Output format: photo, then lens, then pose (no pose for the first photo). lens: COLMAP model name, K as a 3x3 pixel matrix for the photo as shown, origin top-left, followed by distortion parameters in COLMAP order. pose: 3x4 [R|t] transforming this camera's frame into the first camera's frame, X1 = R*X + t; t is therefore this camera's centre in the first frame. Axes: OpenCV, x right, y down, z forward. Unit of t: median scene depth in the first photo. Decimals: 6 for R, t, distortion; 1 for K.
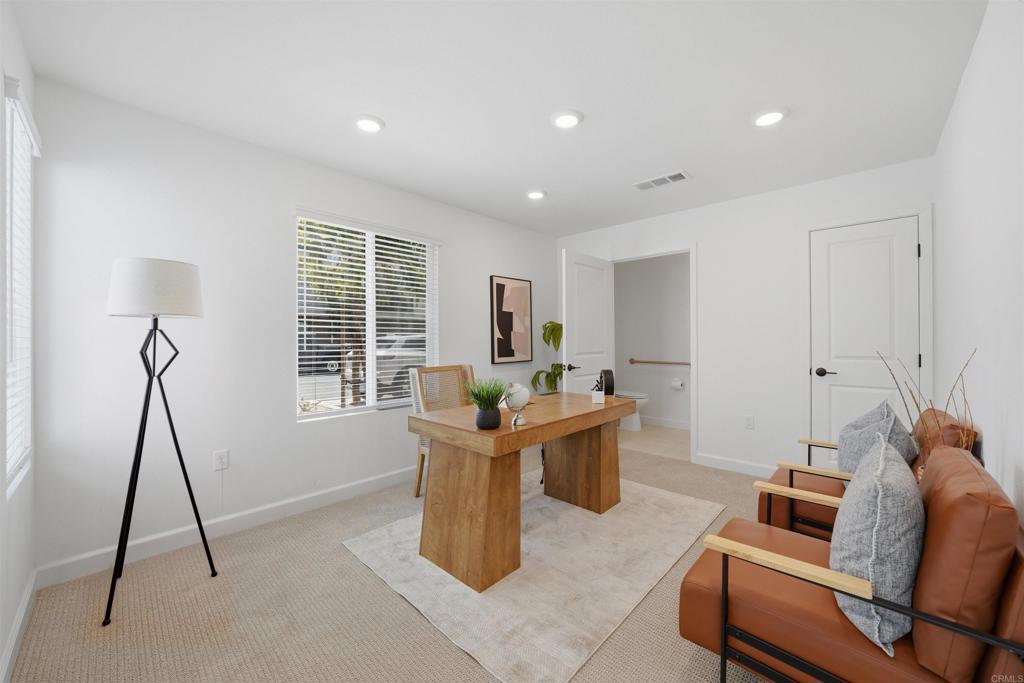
lens RADIAL K [[361.7, 0, 508.7], [0, 361.7, 340.6], [0, 0, 1]] dist [-0.023408, 0.004749]
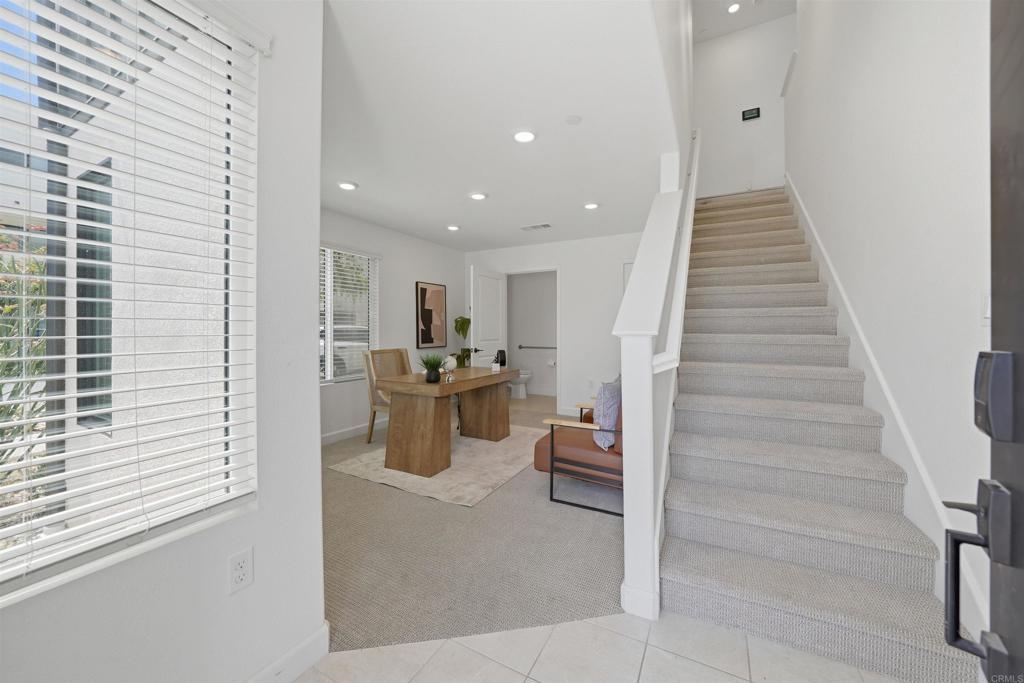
lens RADIAL K [[361.7, 0, 508.7], [0, 361.7, 340.6], [0, 0, 1]] dist [-0.023408, 0.004749]
pose [[0.960321, -0.004068, 0.278868, -0.122385], [-0.002506, 0.999727, 0.023214, 0.004882], [-0.278886, -0.022991, 0.960049, -0.468701]]
